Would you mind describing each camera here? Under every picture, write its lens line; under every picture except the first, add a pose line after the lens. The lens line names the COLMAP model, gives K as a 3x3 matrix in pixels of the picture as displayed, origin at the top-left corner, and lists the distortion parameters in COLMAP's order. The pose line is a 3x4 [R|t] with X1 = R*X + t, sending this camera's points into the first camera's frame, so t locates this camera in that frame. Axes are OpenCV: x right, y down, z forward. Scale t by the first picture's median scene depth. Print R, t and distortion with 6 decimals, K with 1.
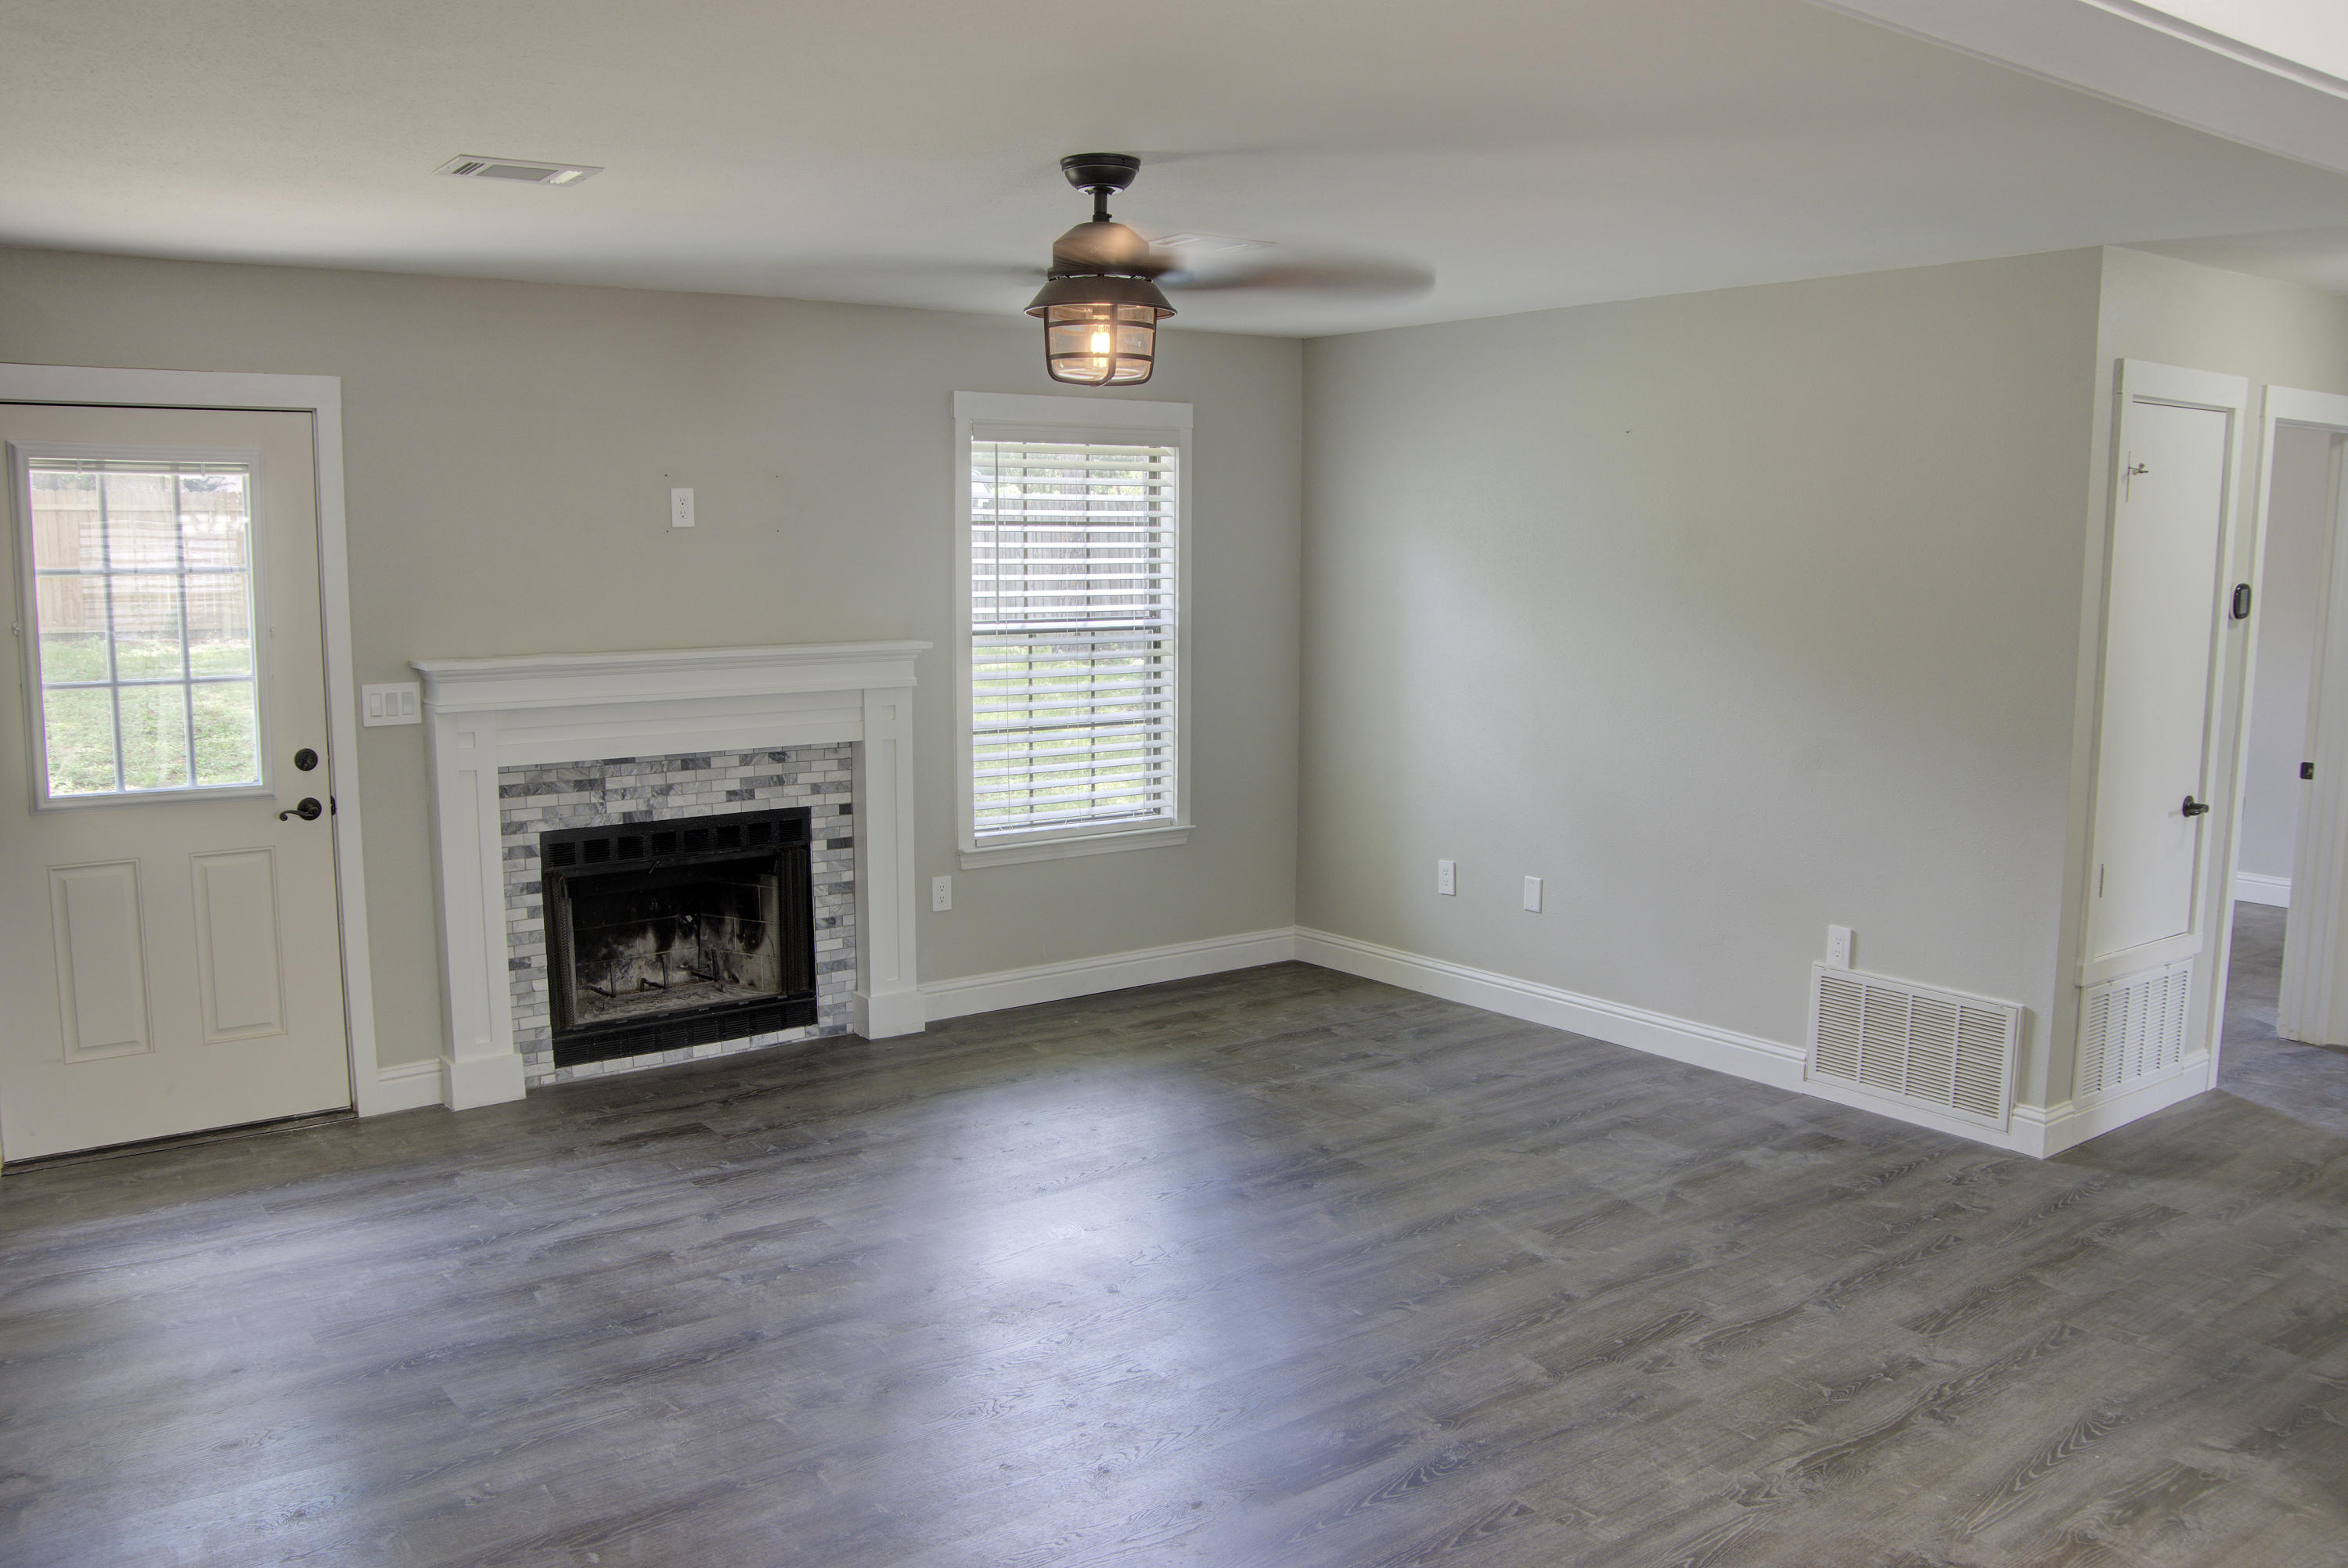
lens RADIAL K [[1917.7, 0, 1145.3], [0, 1917.7, 791.4], [0, 0, 1]] dist [-0.136150, 0.130425]
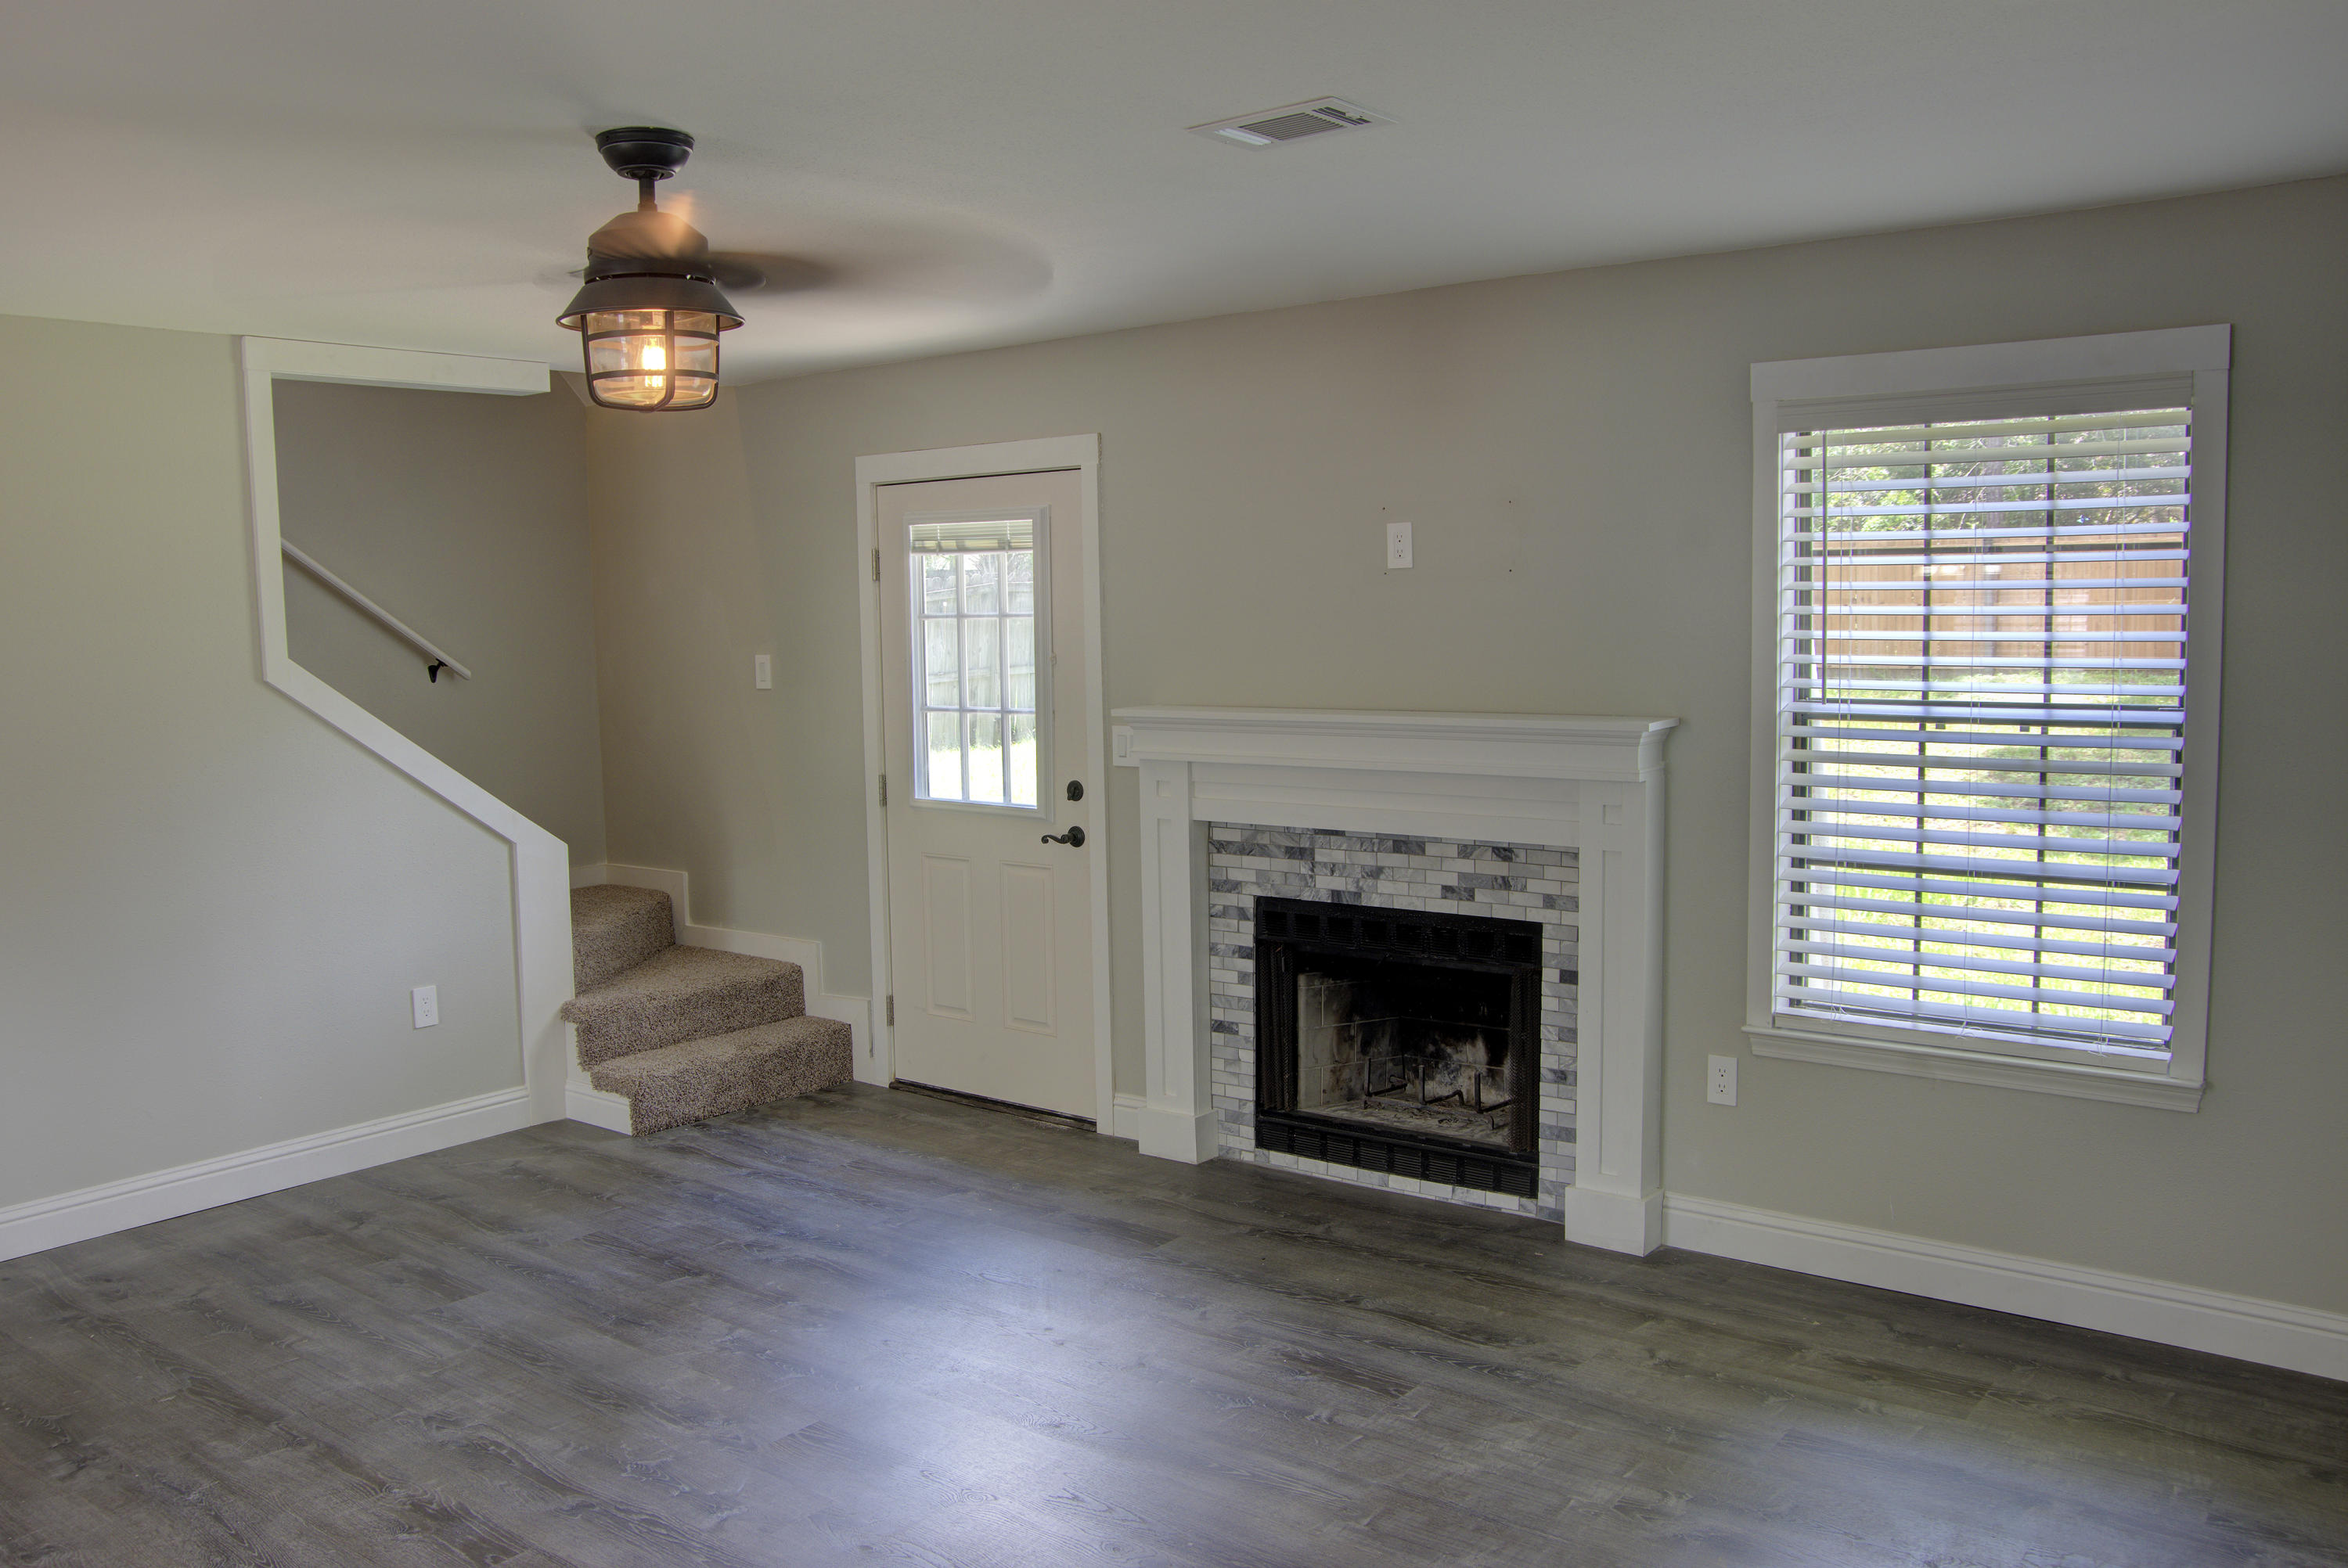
lens RADIAL K [[1917.7, 0, 1145.3], [0, 1917.7, 791.4], [0, 0, 1]] dist [-0.136150, 0.130425]
pose [[0.243681, 0.093900, -0.965299, 0.558558], [-0.104022, 0.992091, 0.070247, -0.087540], [0.964261, 0.083294, 0.251521, 0.677294]]
